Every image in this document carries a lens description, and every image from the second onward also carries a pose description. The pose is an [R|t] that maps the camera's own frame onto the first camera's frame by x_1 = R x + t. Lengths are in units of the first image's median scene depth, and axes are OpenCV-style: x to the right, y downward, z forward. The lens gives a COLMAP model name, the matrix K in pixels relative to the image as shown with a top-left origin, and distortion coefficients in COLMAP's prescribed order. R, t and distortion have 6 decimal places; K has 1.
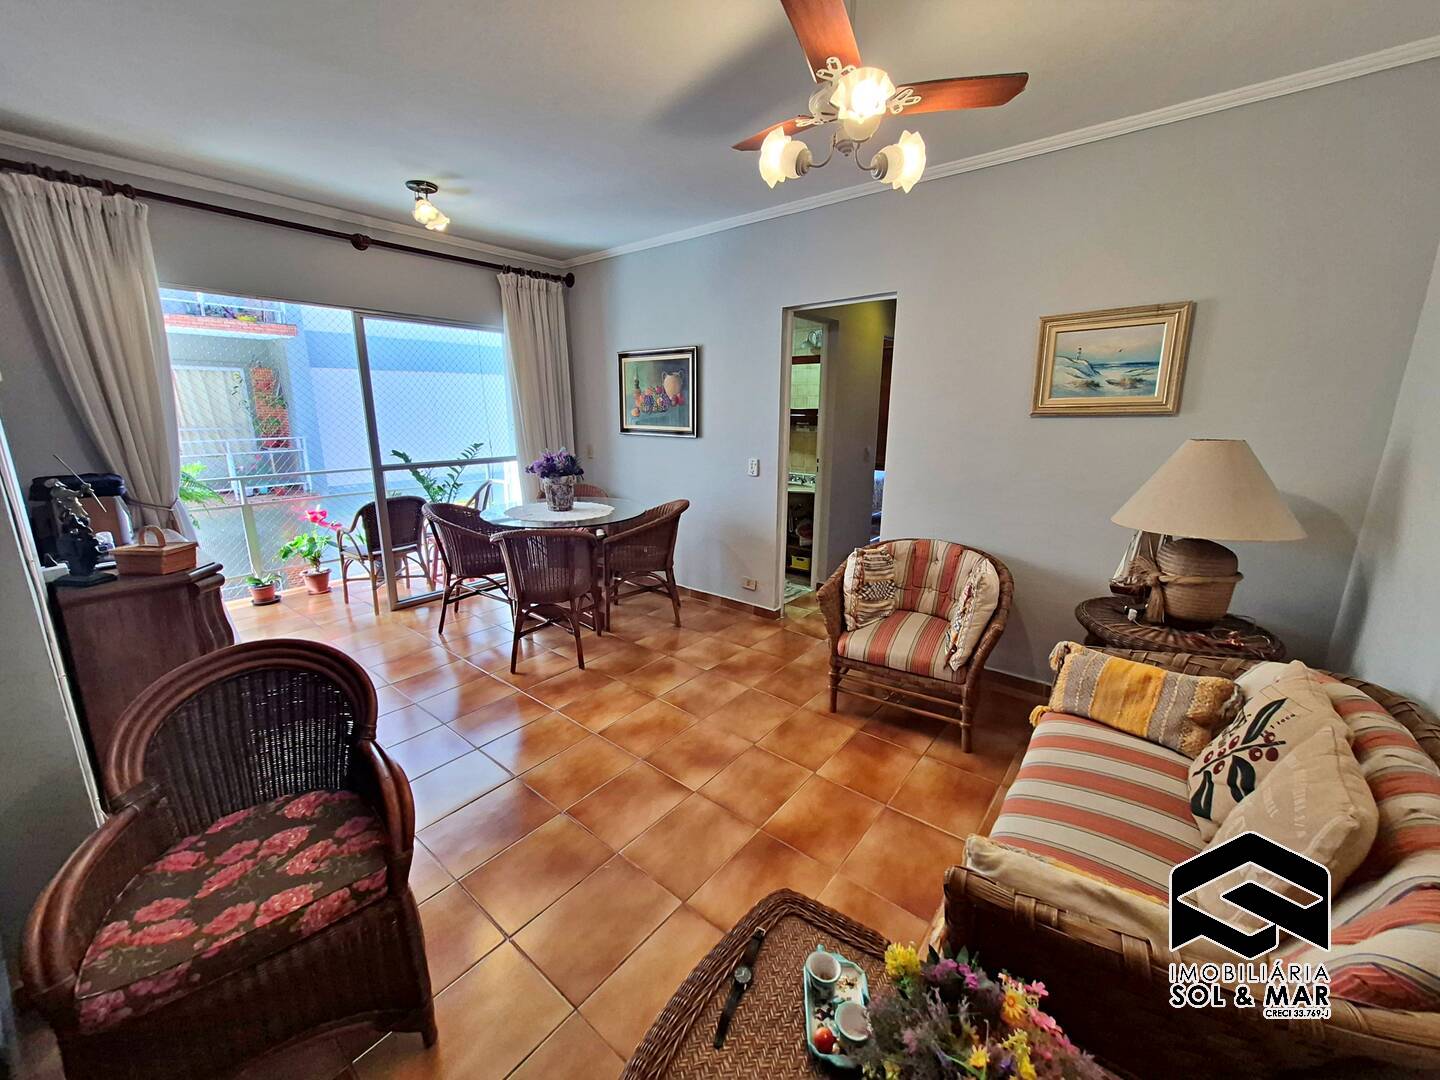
lens RADIAL K [[562.7, 0, 706.9], [0, 562.7, 533.0], [0, 0, 1]] dist [0.001797, 0.000853]
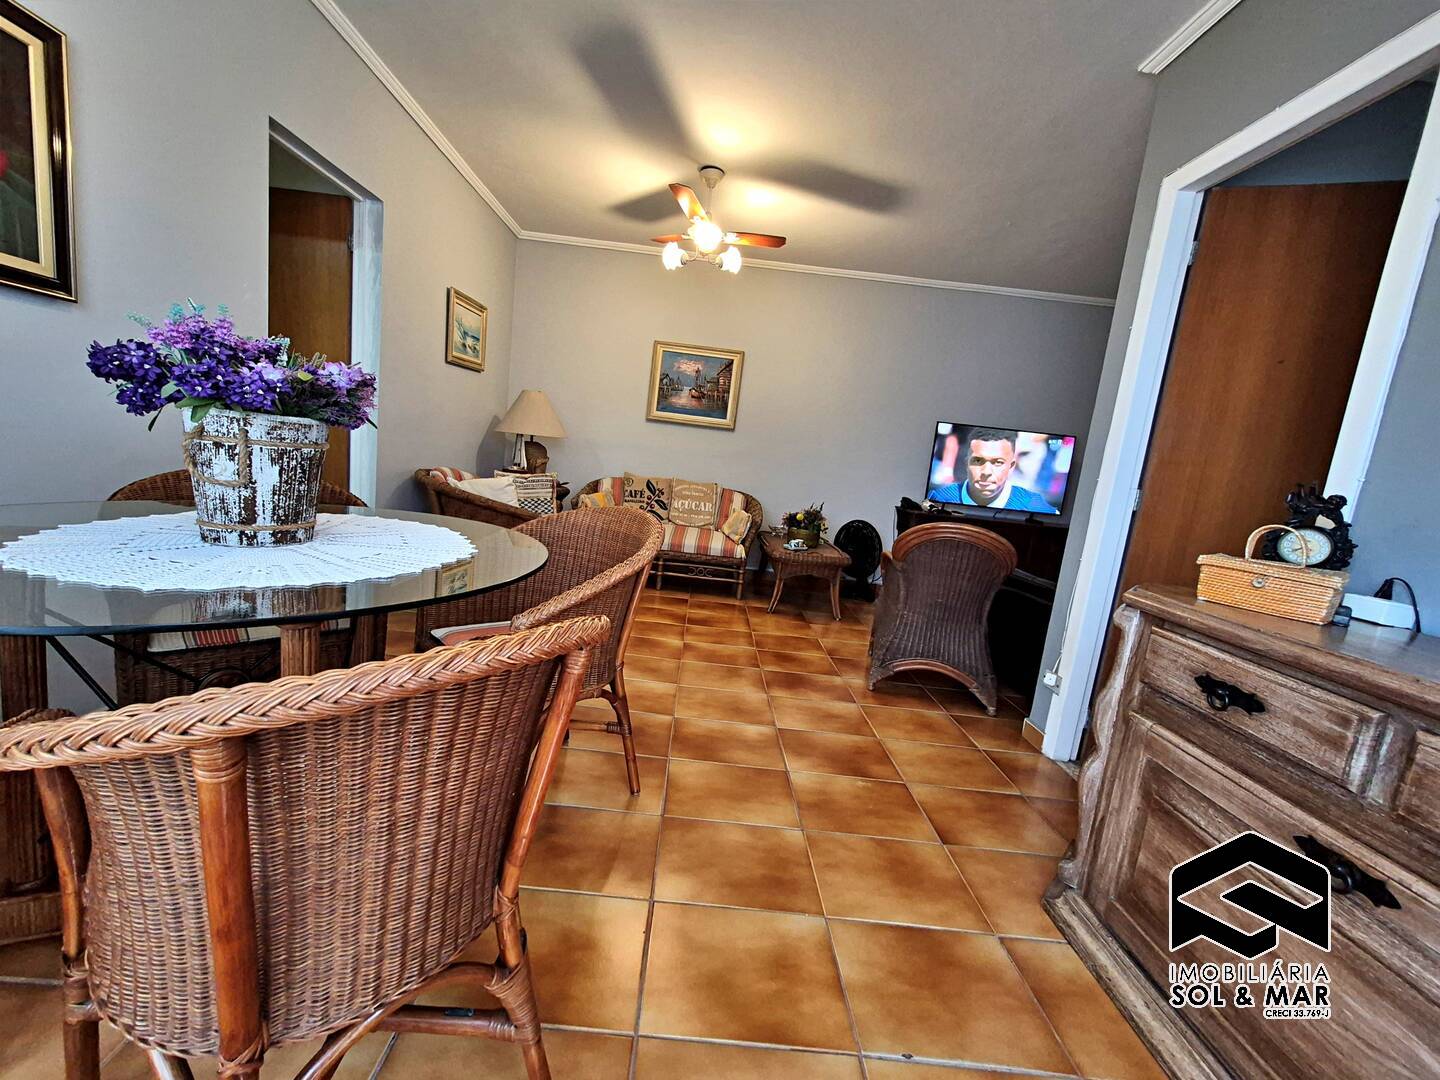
lens RADIAL K [[562.7, 0, 703.6], [0, 562.7, 533.4], [0, 0, 1]] dist [0.001797, 0.000853]
pose [[-0.632516, -0.179314, 0.753505, -0.637393], [0.062100, 0.957961, 0.280098, -0.113949], [-0.772054, 0.223959, -0.594790, 1.039743]]
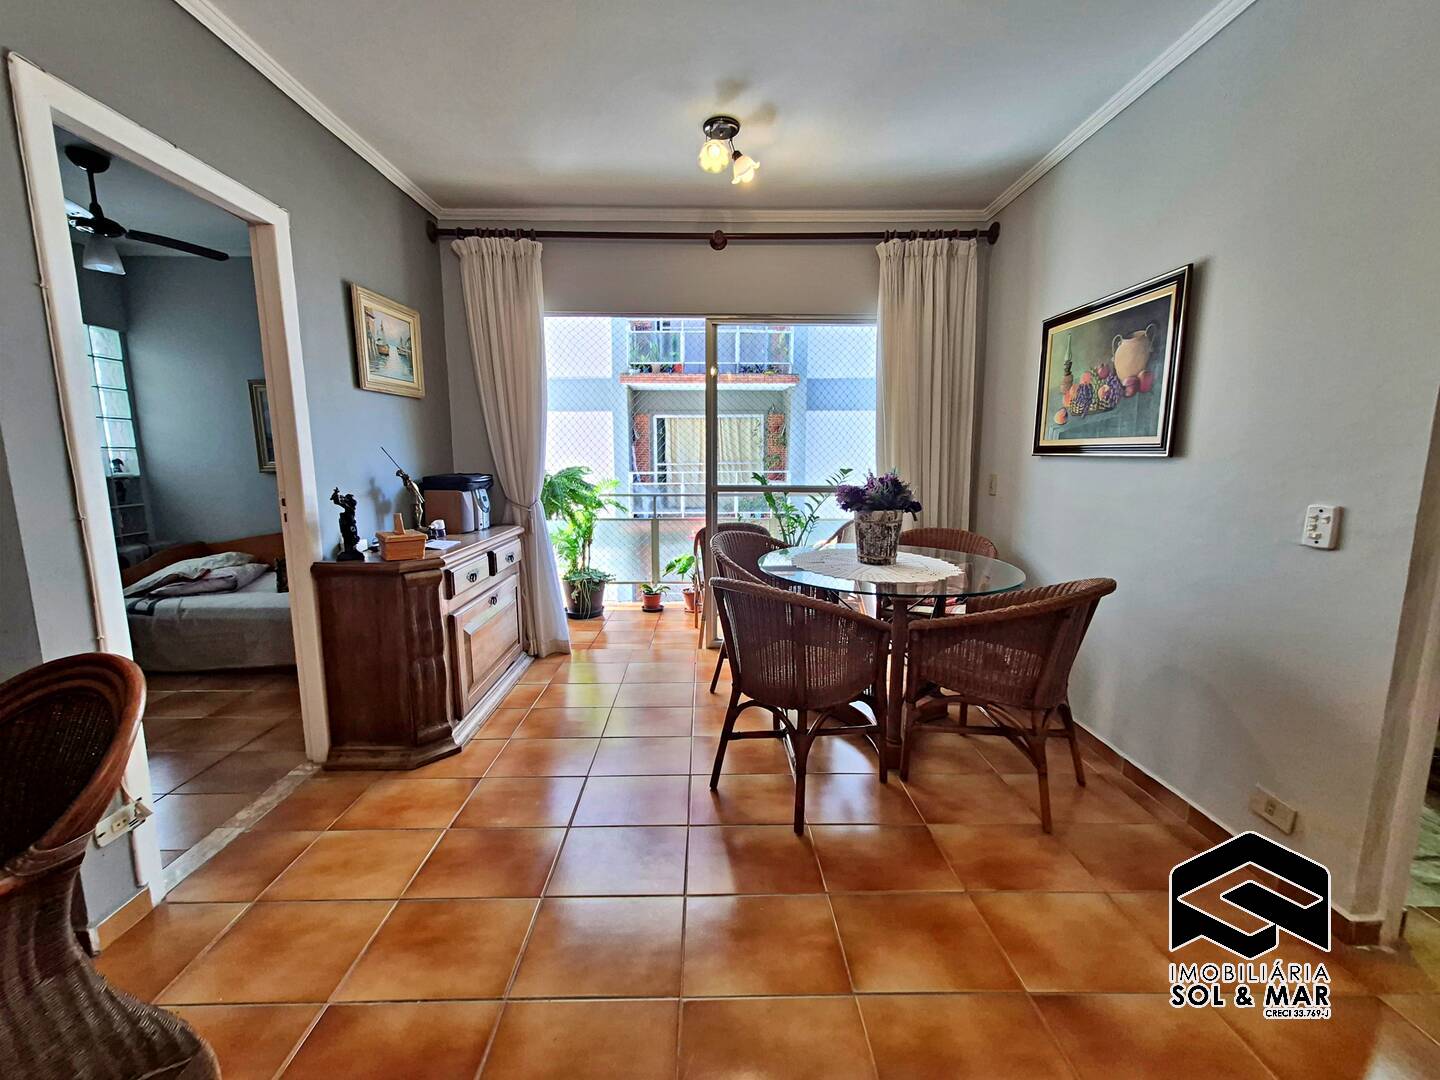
lens RADIAL K [[562.7, 0, 709.7], [0, 562.7, 531.5], [0, 0, 1]] dist [0.001797, 0.000853]
pose [[0.645636, 0.101692, -0.756844, 0.110369], [-0.166706, 0.985959, -0.009734, -0.039818], [0.745227, 0.132455, 0.653523, 0.445175]]
